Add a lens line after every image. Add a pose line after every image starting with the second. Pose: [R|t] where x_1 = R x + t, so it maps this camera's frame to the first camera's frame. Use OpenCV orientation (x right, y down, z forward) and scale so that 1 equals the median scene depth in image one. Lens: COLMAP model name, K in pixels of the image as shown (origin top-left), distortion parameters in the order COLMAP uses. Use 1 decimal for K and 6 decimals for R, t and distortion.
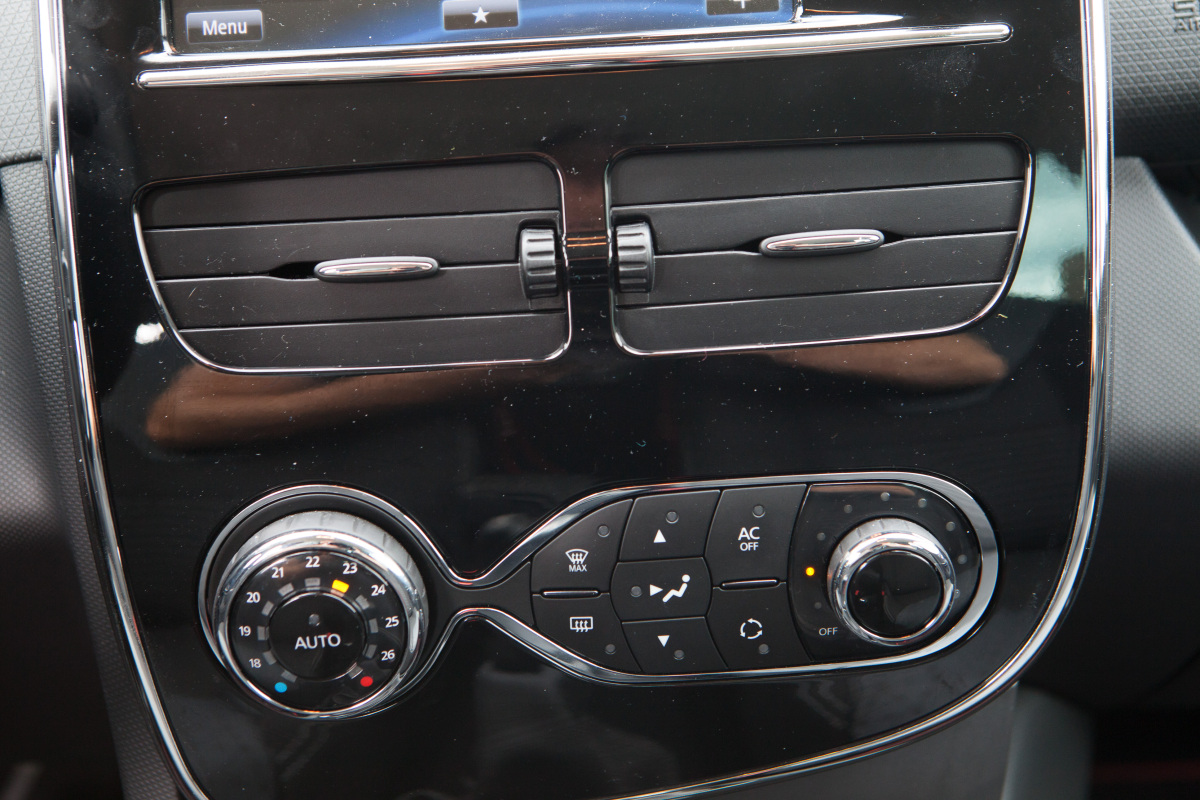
lens RADIAL K [[2058.4, 0, 600.0], [0, 2058.4, 400.0], [0, 0, 1]] dist [0.163919, 0.012853]
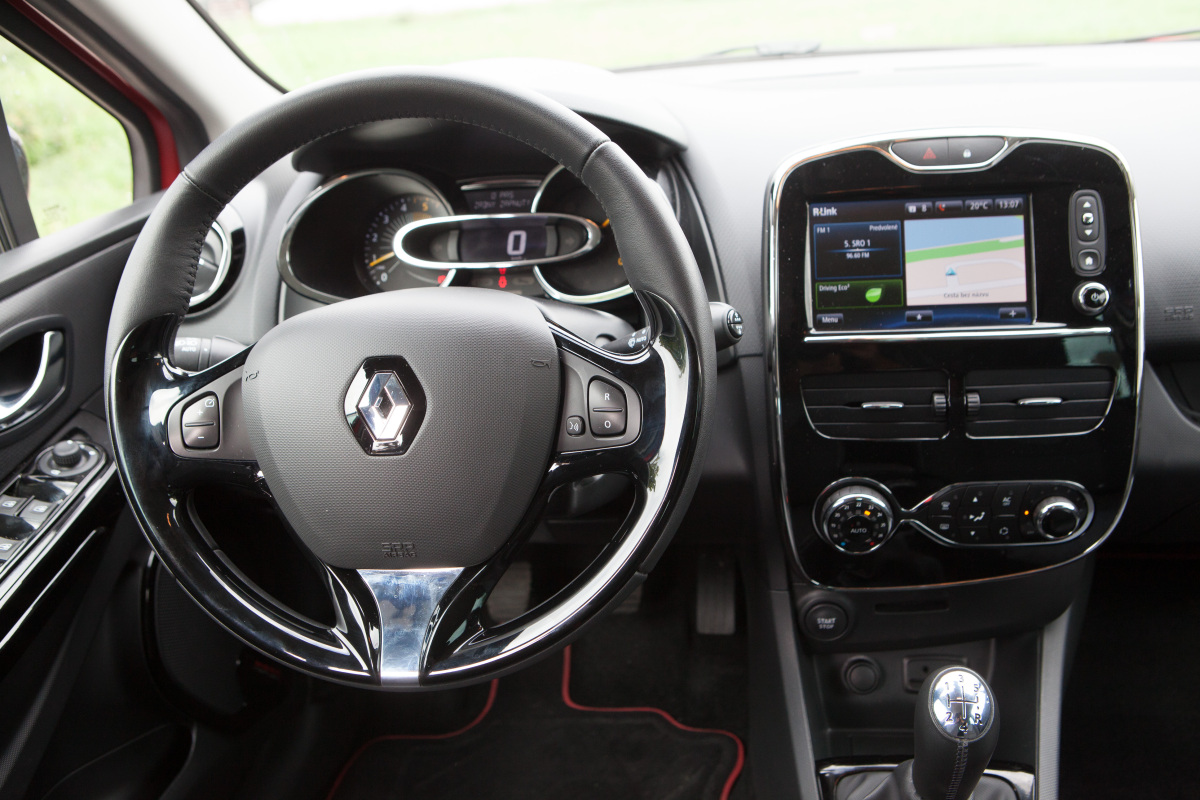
lens RADIAL K [[1068.8, 0, 600.0], [0, 1068.8, 400.0], [0, 0, 1]] dist [-0.079548, 0.176425]
pose [[0.990286, 0.034008, -0.134822, -0.300333], [-0.022373, 0.995967, 0.086890, -0.192760], [0.137233, -0.083029, 0.987053, -0.541292]]
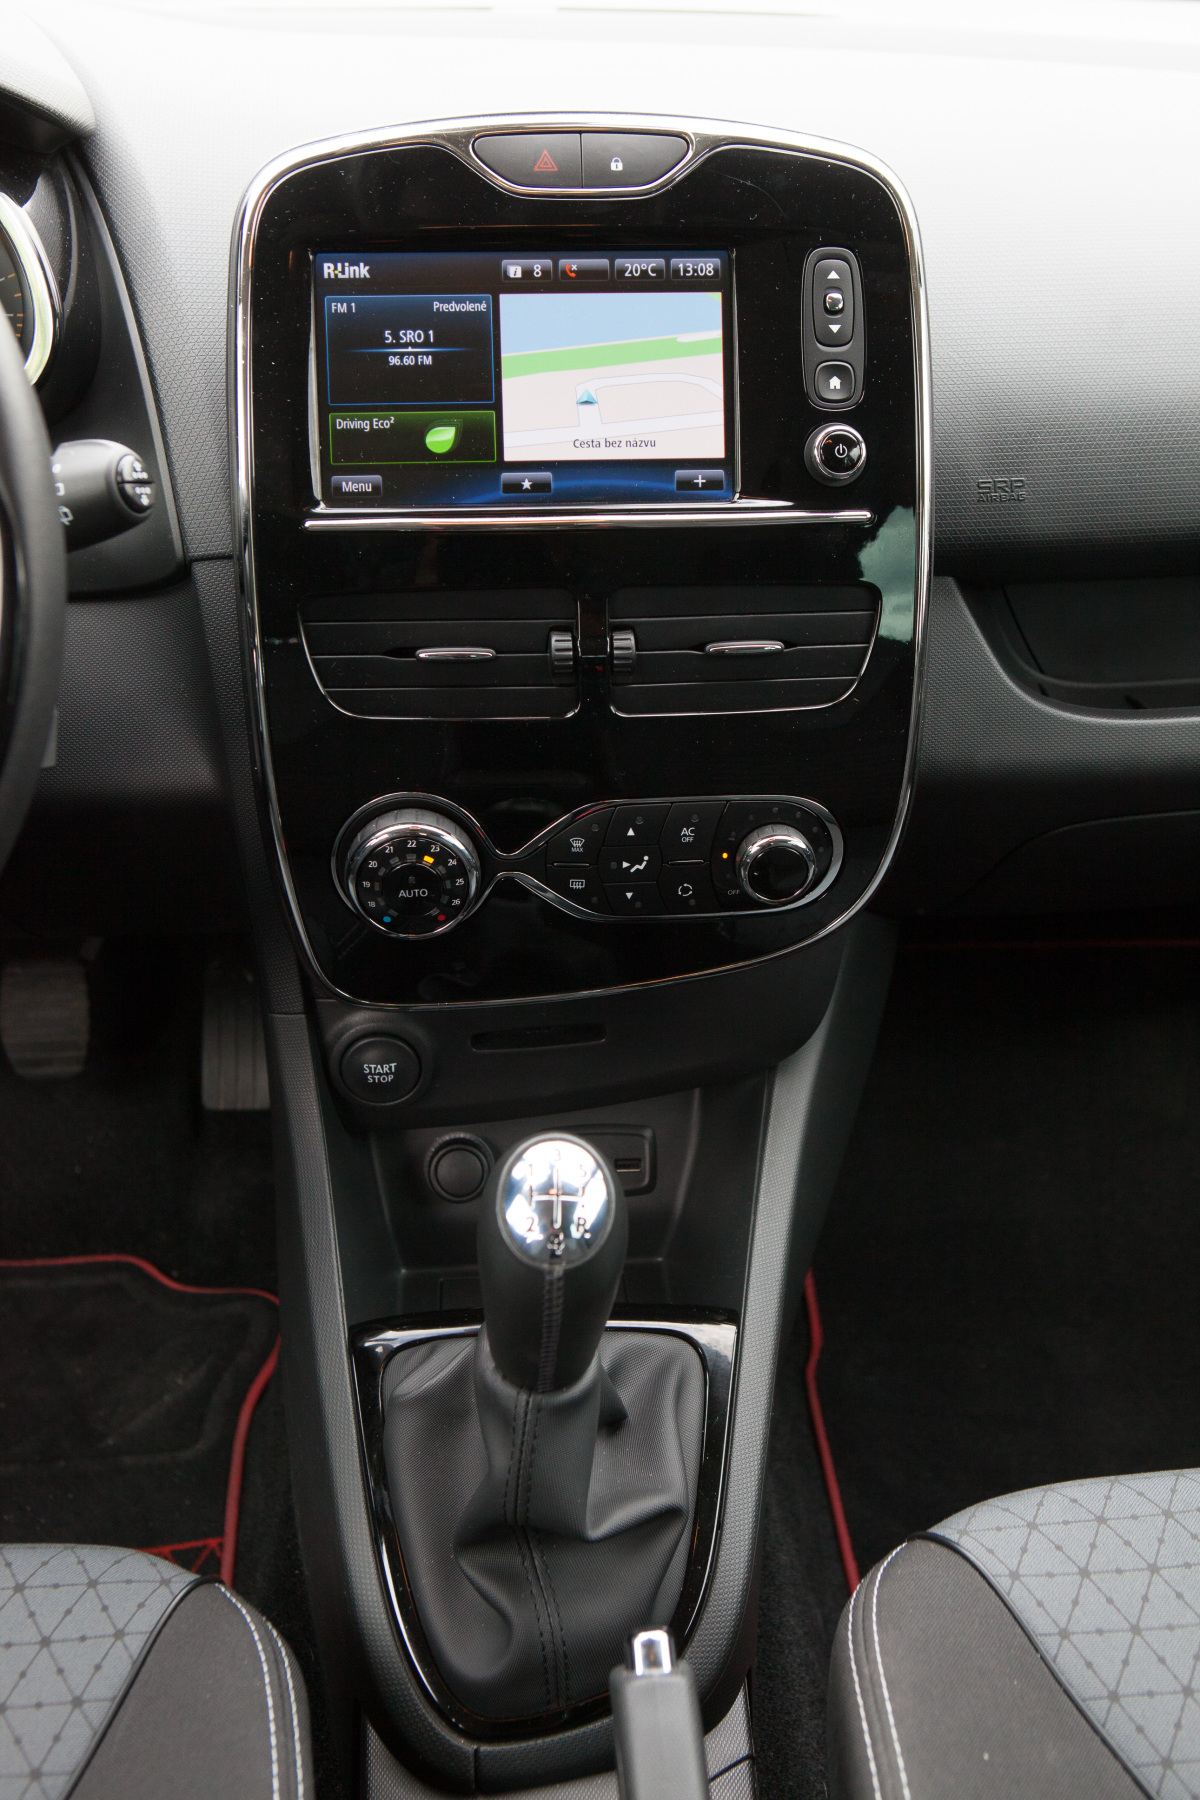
lens RADIAL K [[2020.7, 0, 600.0], [0, 2020.7, 900.0], [0, 0, 1]] dist [-0.006862, 0.005474]
pose [[0.996996, 0.028787, 0.071898, -0.103366], [-0.041446, 0.982552, 0.181314, -0.160106], [-0.065424, -0.183749, 0.980794, -0.509422]]
